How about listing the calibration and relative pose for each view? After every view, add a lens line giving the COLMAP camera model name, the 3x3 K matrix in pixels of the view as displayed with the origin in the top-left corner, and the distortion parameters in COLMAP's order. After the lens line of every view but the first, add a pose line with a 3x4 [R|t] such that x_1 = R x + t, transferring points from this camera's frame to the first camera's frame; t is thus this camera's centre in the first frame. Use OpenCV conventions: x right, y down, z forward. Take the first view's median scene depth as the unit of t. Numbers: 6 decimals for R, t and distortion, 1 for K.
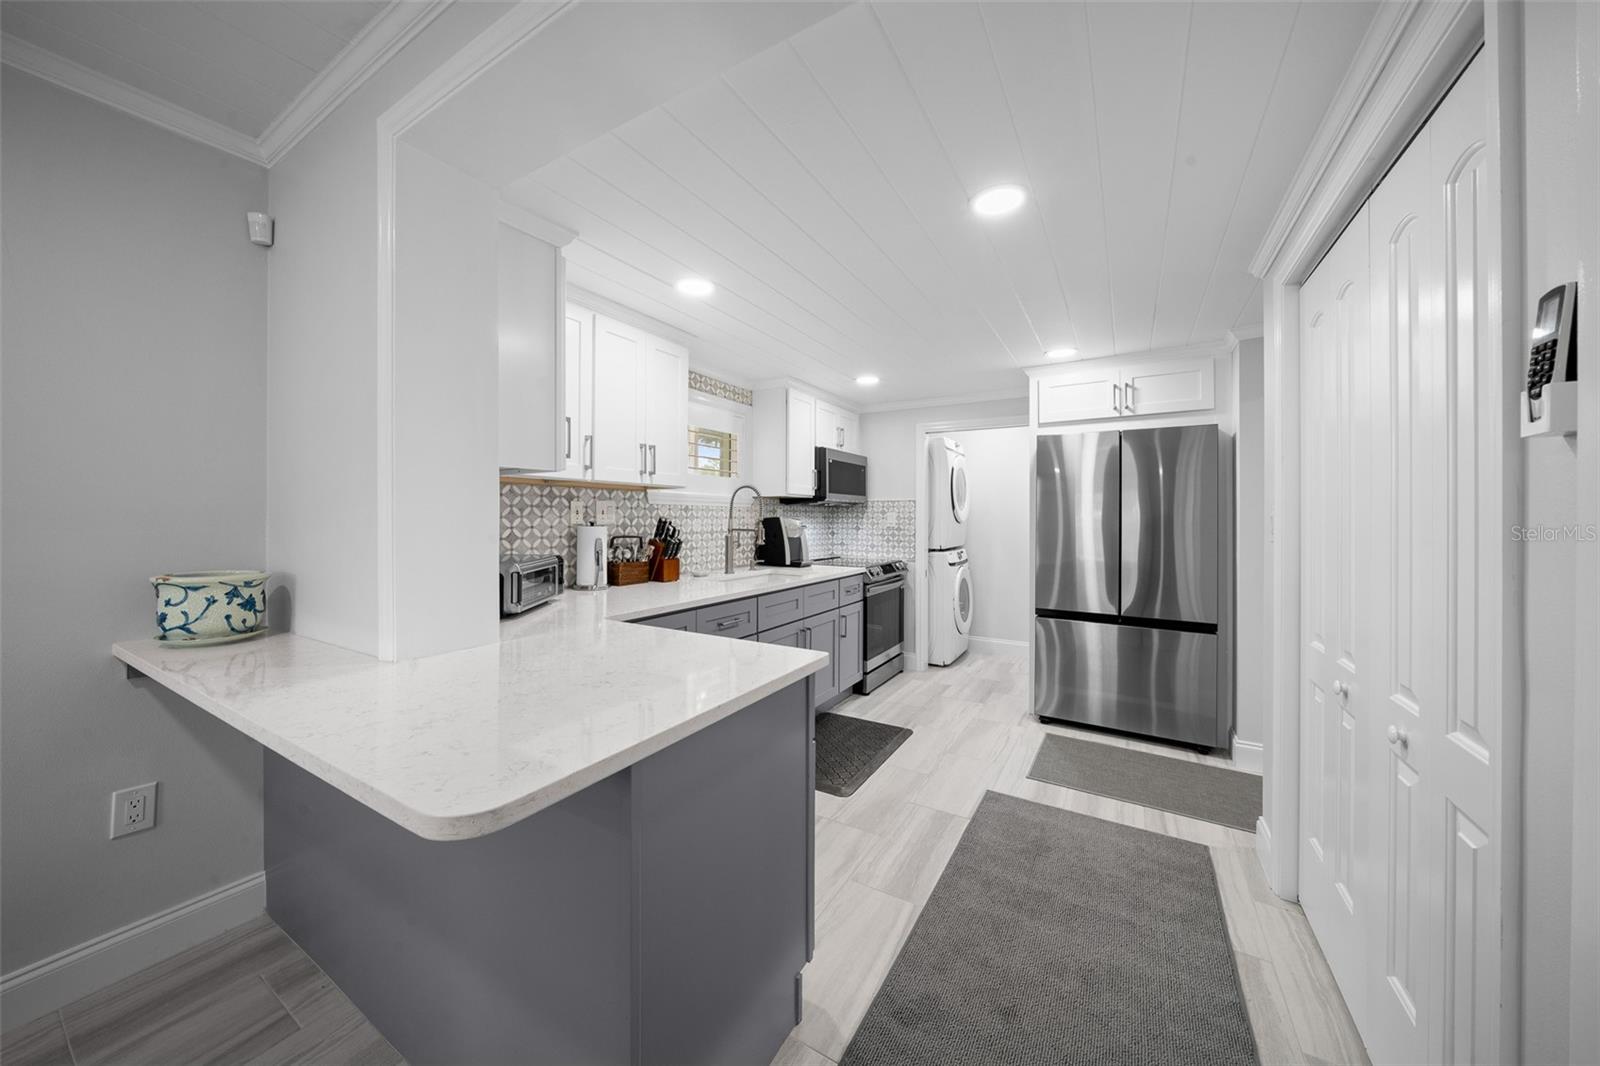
lens RADIAL K [[547.4, 0, 796.1], [0, 547.4, 516.7], [0, 0, 1]] dist [-0.000604, 0.000005]
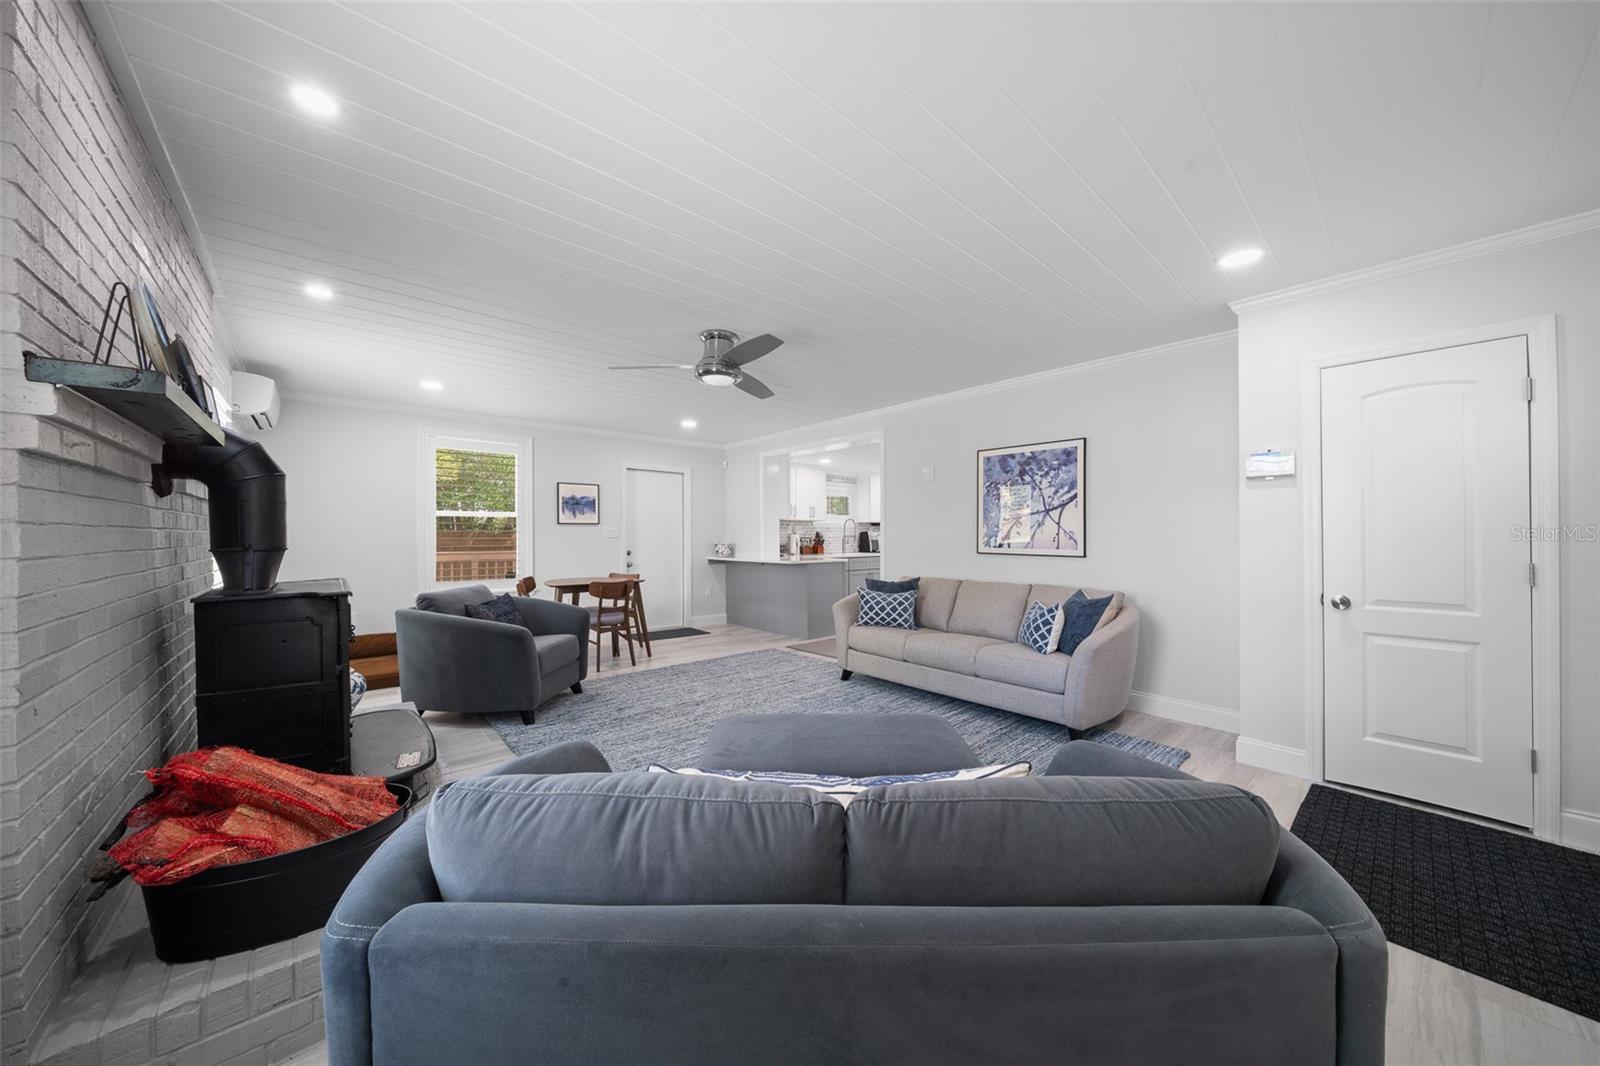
lens RADIAL K [[547.4, 0, 800.5], [0, 547.4, 535.3], [0, 0, 1]] dist [-0.000604, 0.000005]
pose [[0.954009, -0.004290, -0.299747, 0.552141], [0.004745, 0.999988, 0.000791, 0.019606], [0.299741, -0.002177, 0.954018, -1.832469]]
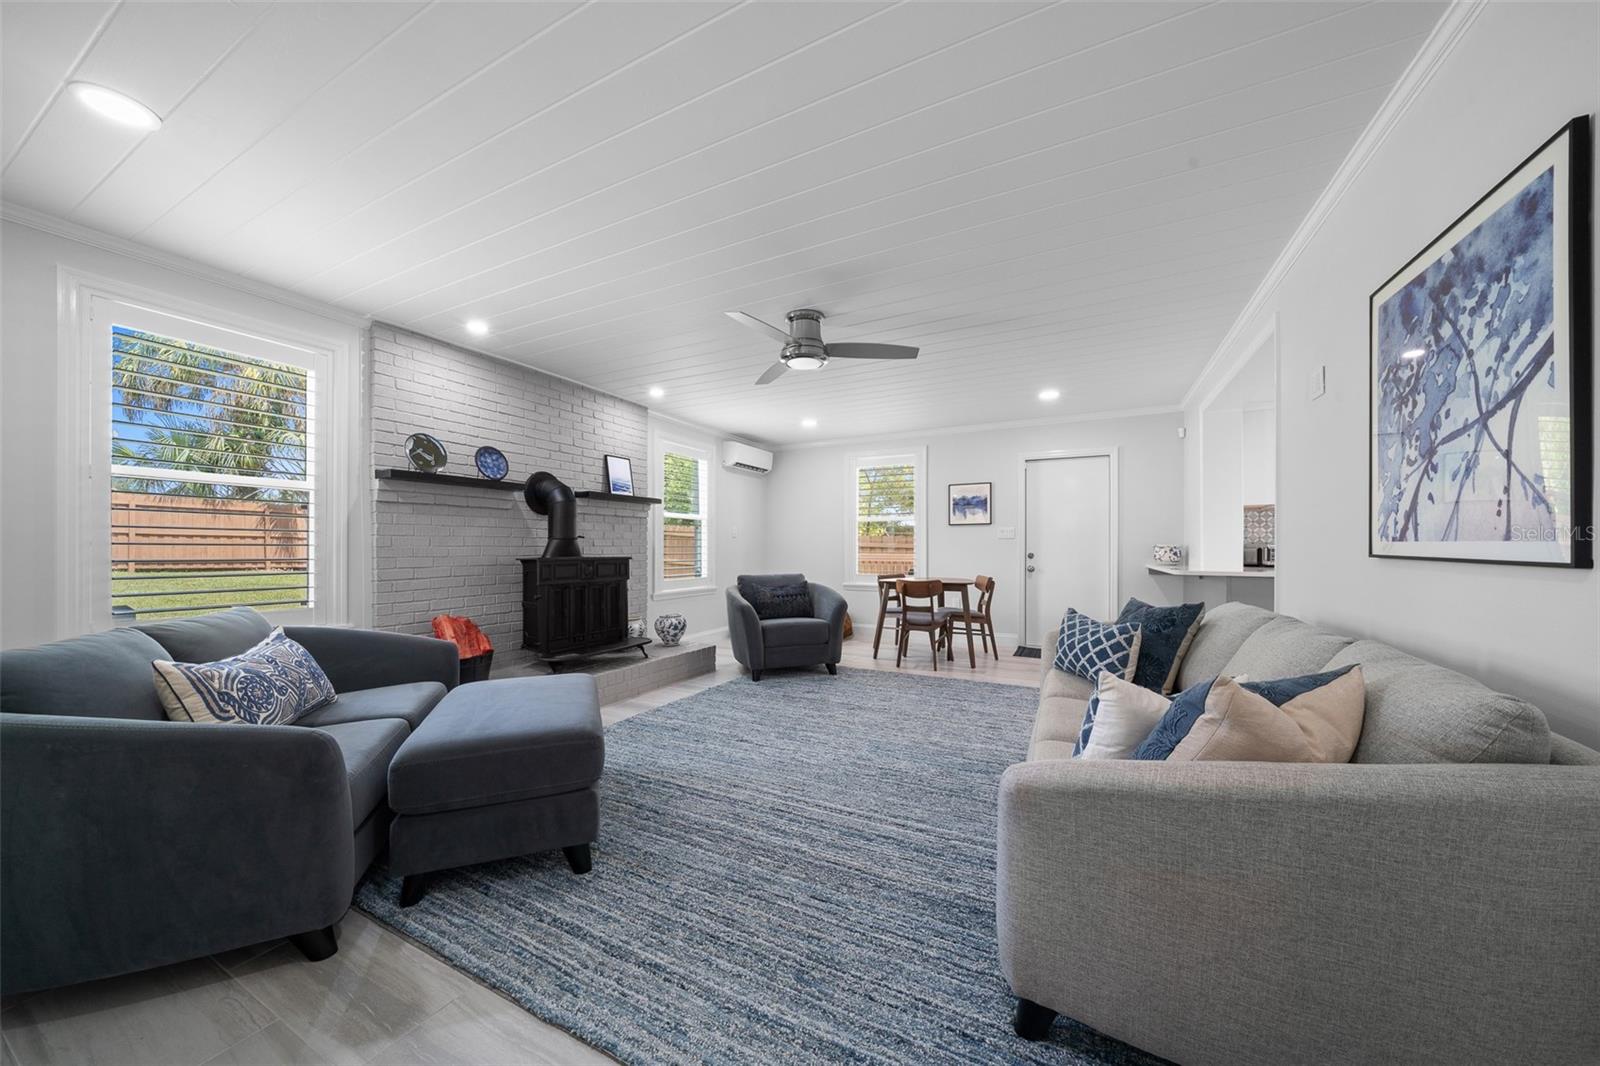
lens RADIAL K [[547.4, 0, 791.8], [0, 547.4, 545.3], [0, 0, 1]] dist [-0.000604, 0.000005]
pose [[0.064559, -0.006527, -0.997893, 1.168737], [0.002965, 0.999975, -0.006349, 0.066576], [0.997909, -0.002549, 0.064577, -0.829221]]
